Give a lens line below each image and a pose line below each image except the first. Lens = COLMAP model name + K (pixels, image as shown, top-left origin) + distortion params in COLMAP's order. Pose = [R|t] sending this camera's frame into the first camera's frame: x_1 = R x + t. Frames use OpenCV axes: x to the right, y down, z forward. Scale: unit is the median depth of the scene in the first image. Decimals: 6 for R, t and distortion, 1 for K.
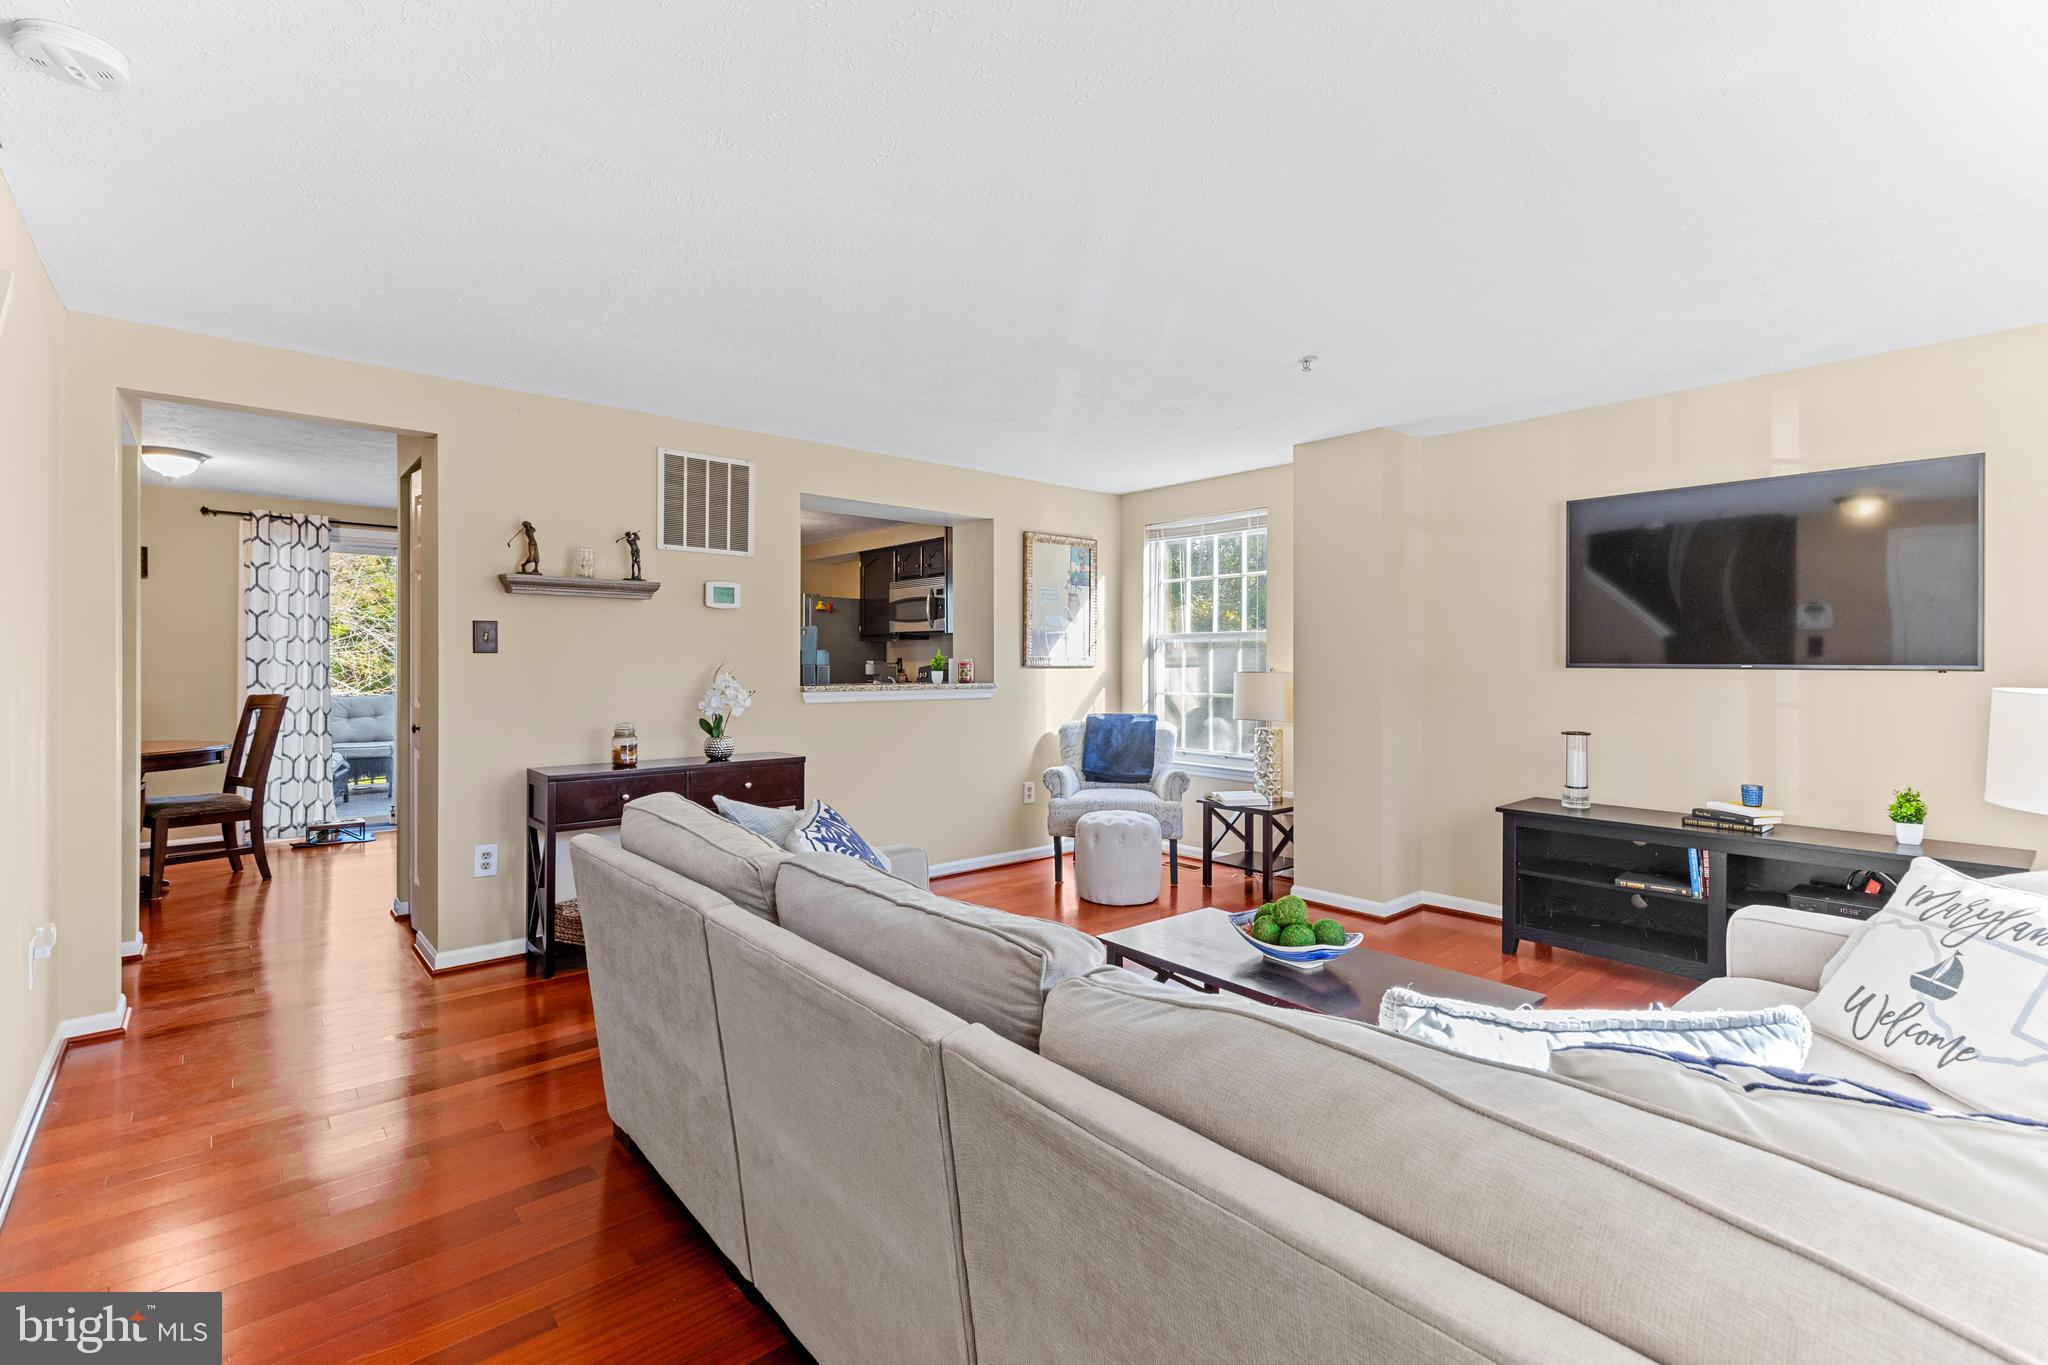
lens RADIAL K [[920.7, 0, 1024.0], [0, 920.7, 663.8], [0, 0, 1]] dist [0.004349, -0.001472]
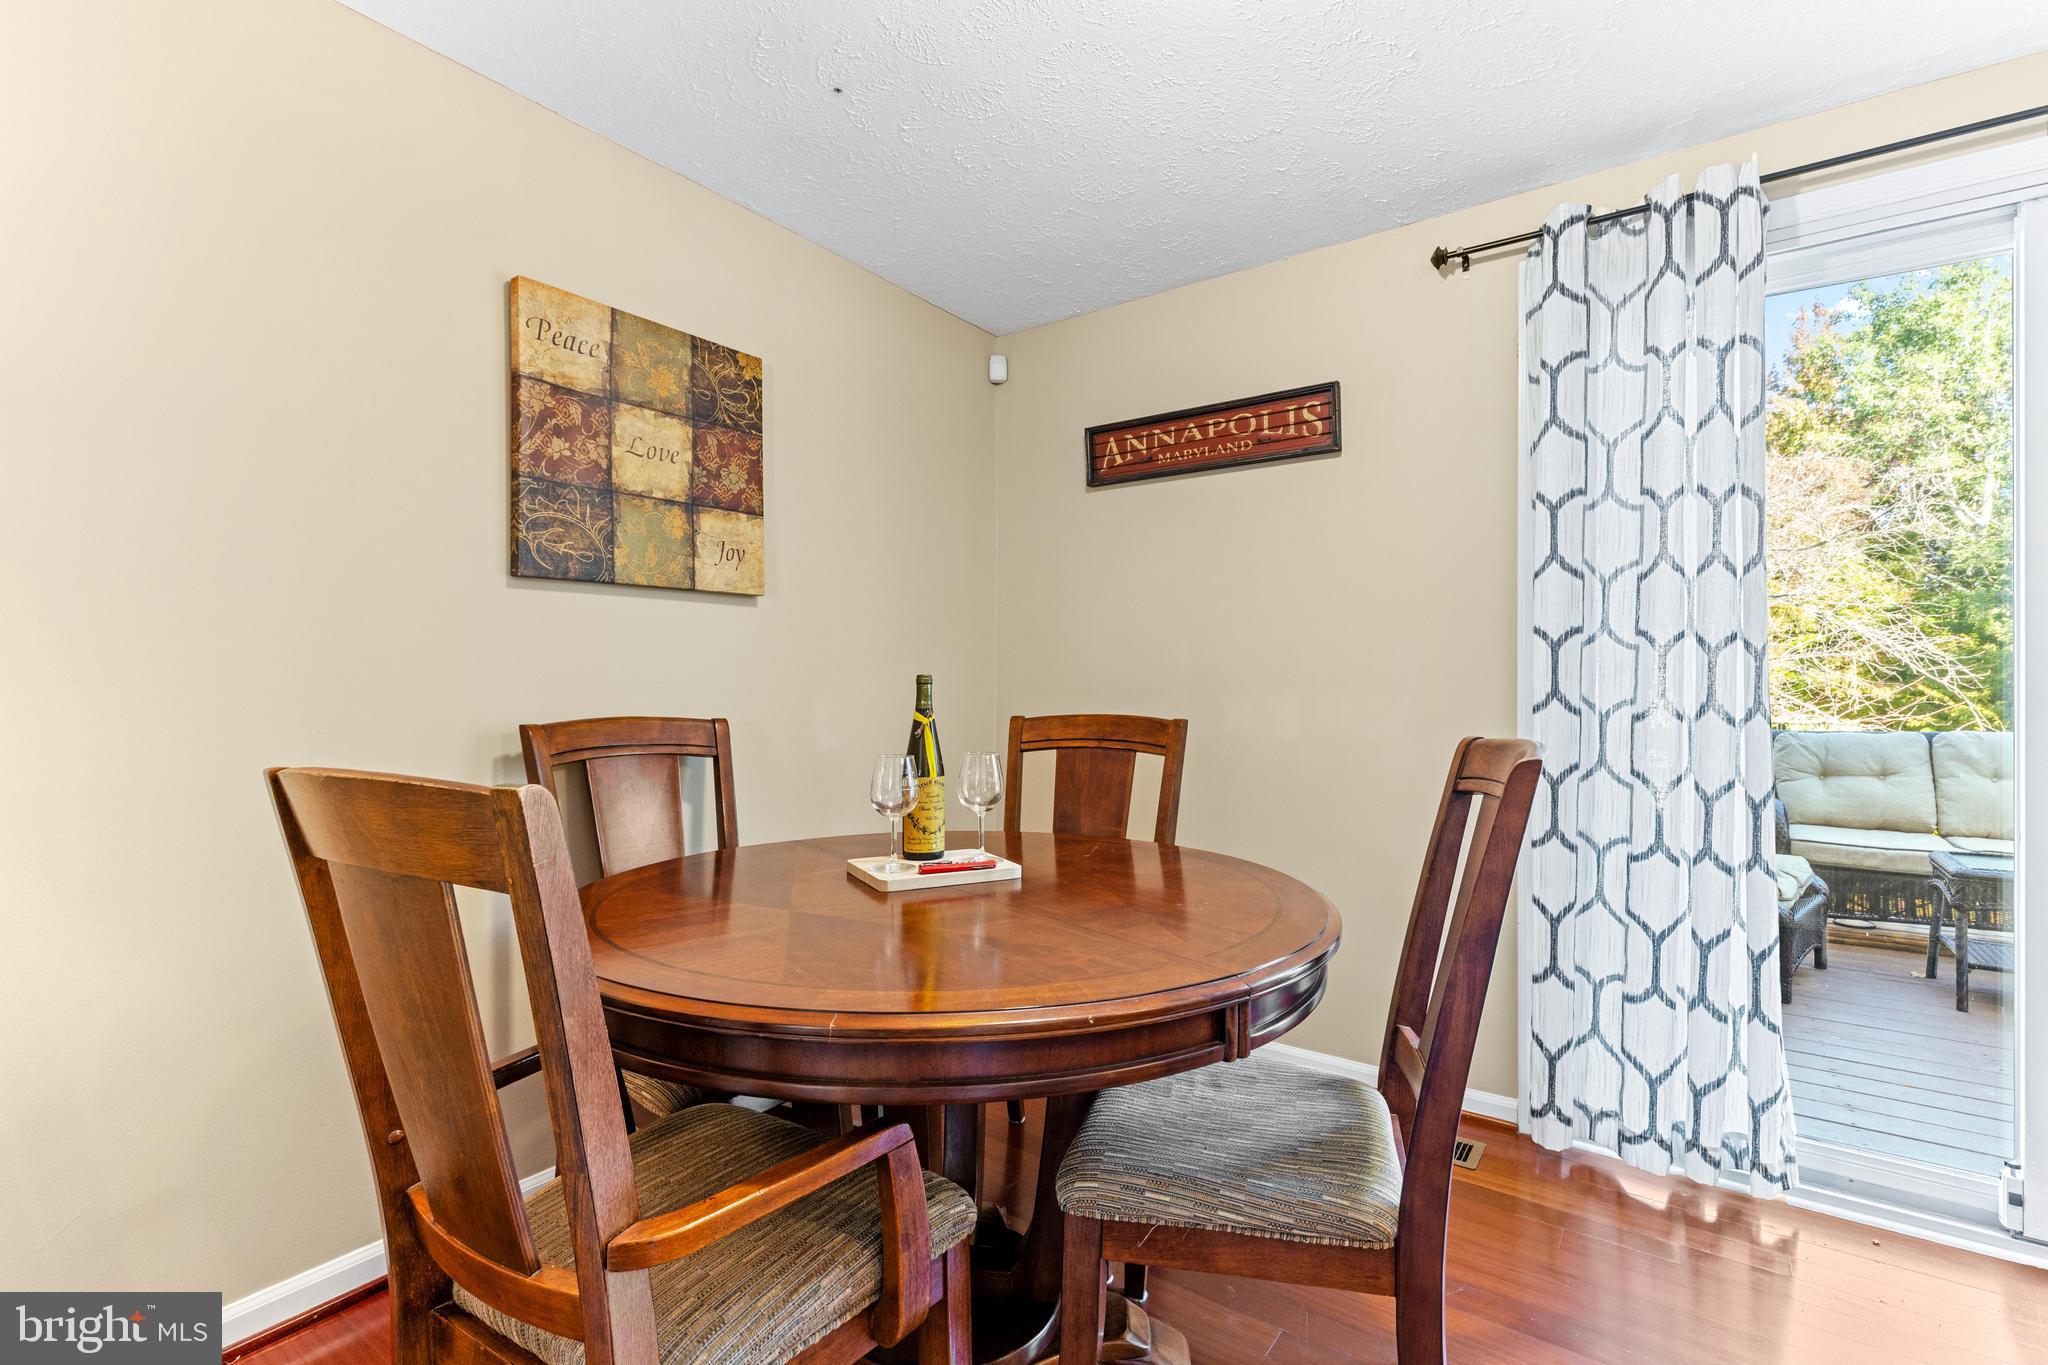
lens RADIAL K [[920.7, 0, 1031.5], [0, 920.7, 675.4], [0, 0, 1]] dist [0.004349, -0.001472]
pose [[0.235104, -0.010976, -0.971908, -0.860498], [0.000237, 0.999937, -0.011235, 0.026028], [0.971970, 0.002411, 0.235091, 1.159183]]
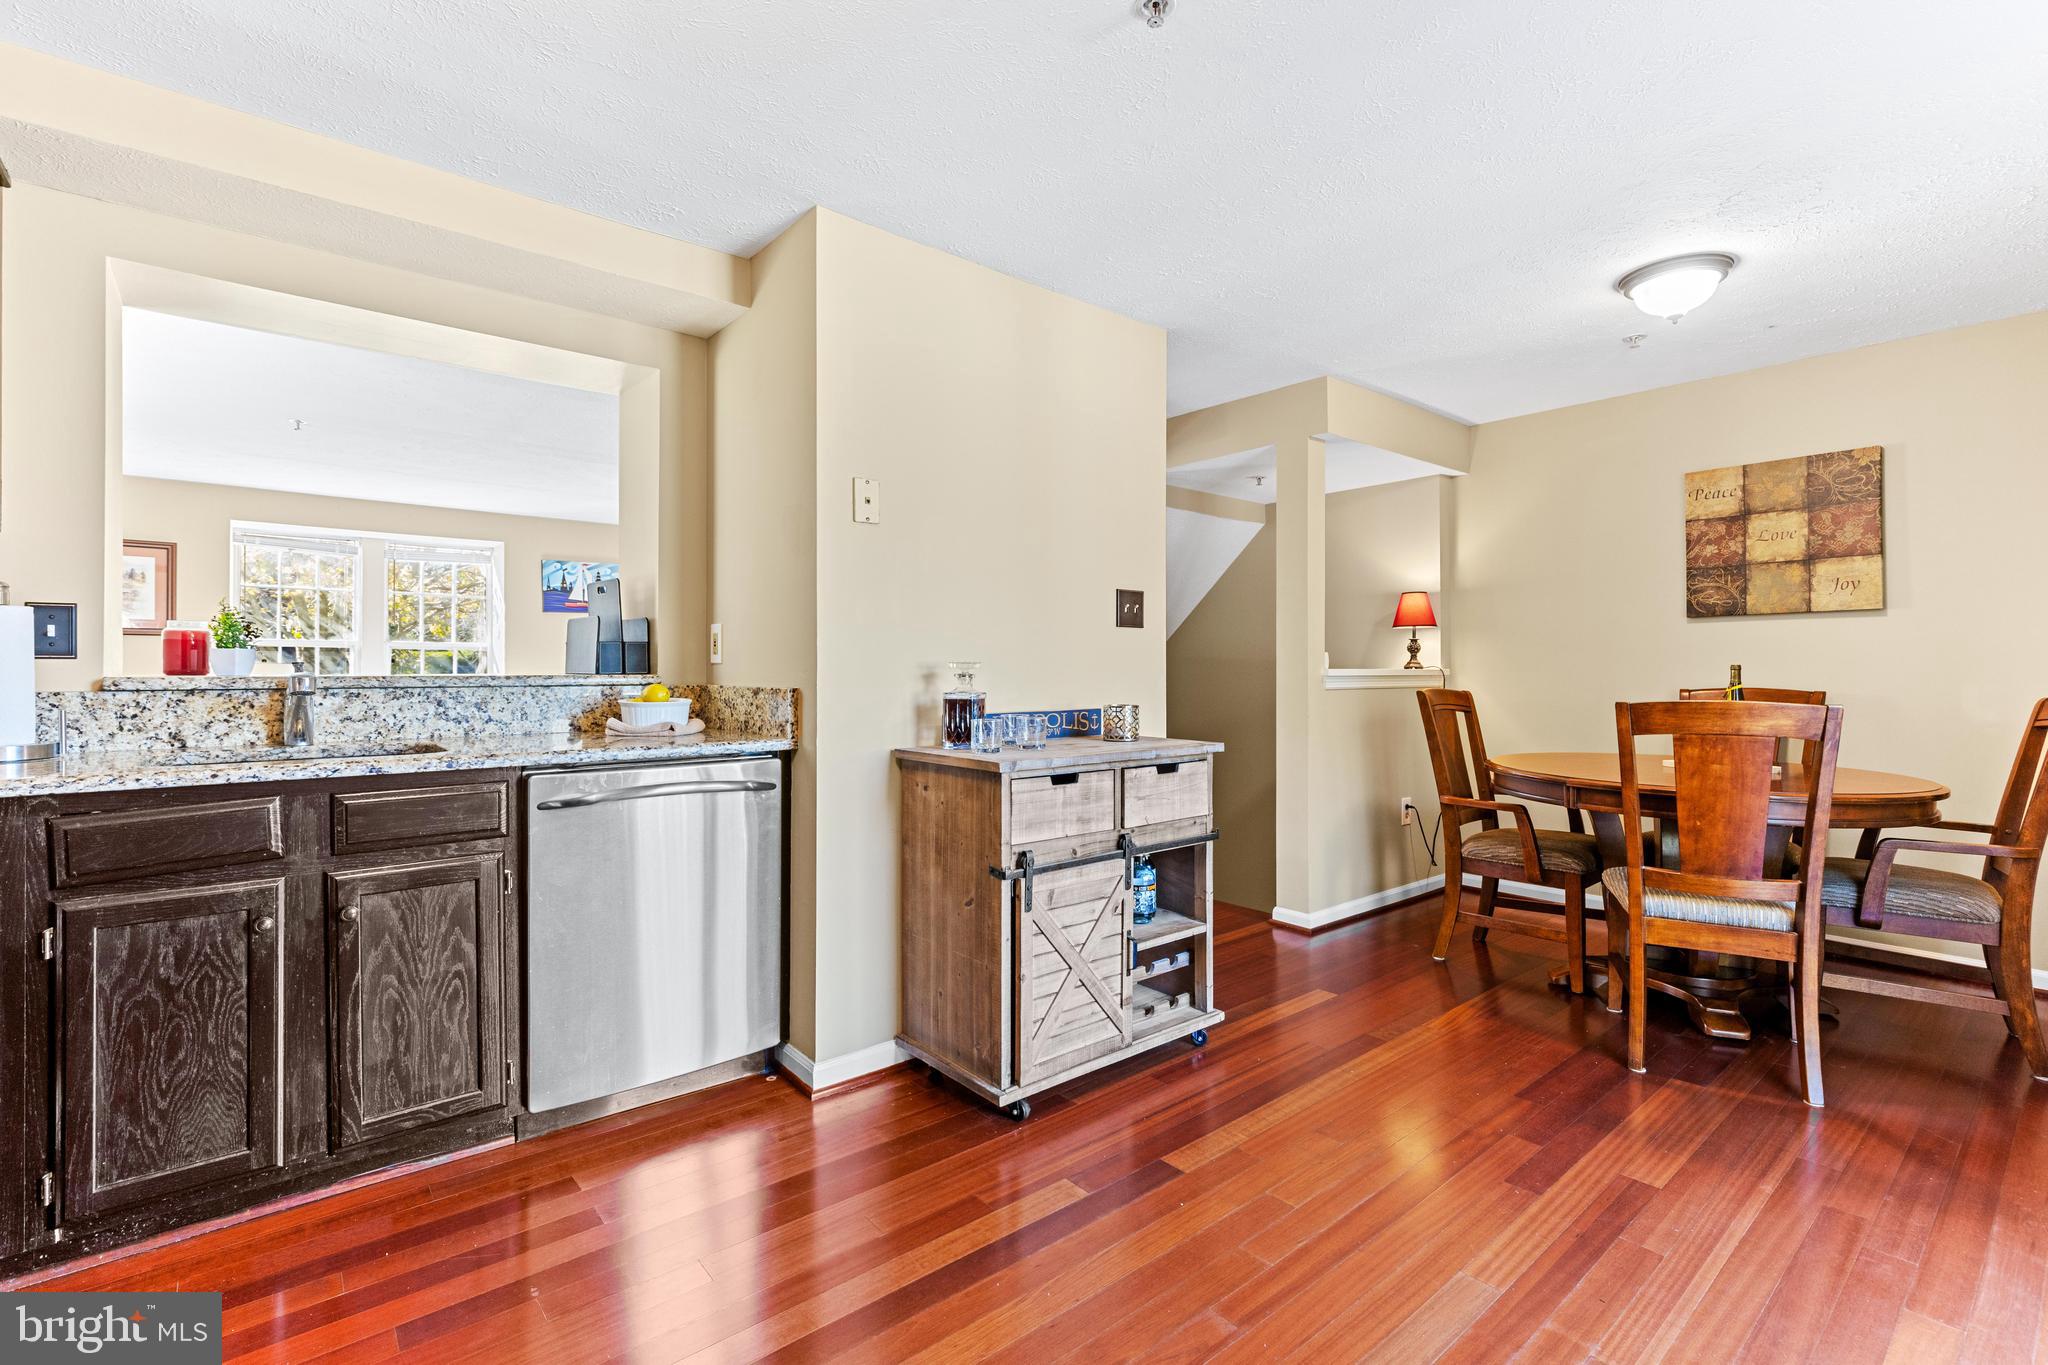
lens RADIAL K [[920.7, 0, 1013.7], [0, 920.7, 671.6], [0, 0, 1]] dist [0.004349, -0.001472]
pose [[-0.999619, -0.000937, 0.027574, -0.683909], [-0.000817, 0.999990, 0.004361, 0.023524], [-0.027578, 0.004337, -0.999610, 2.049370]]
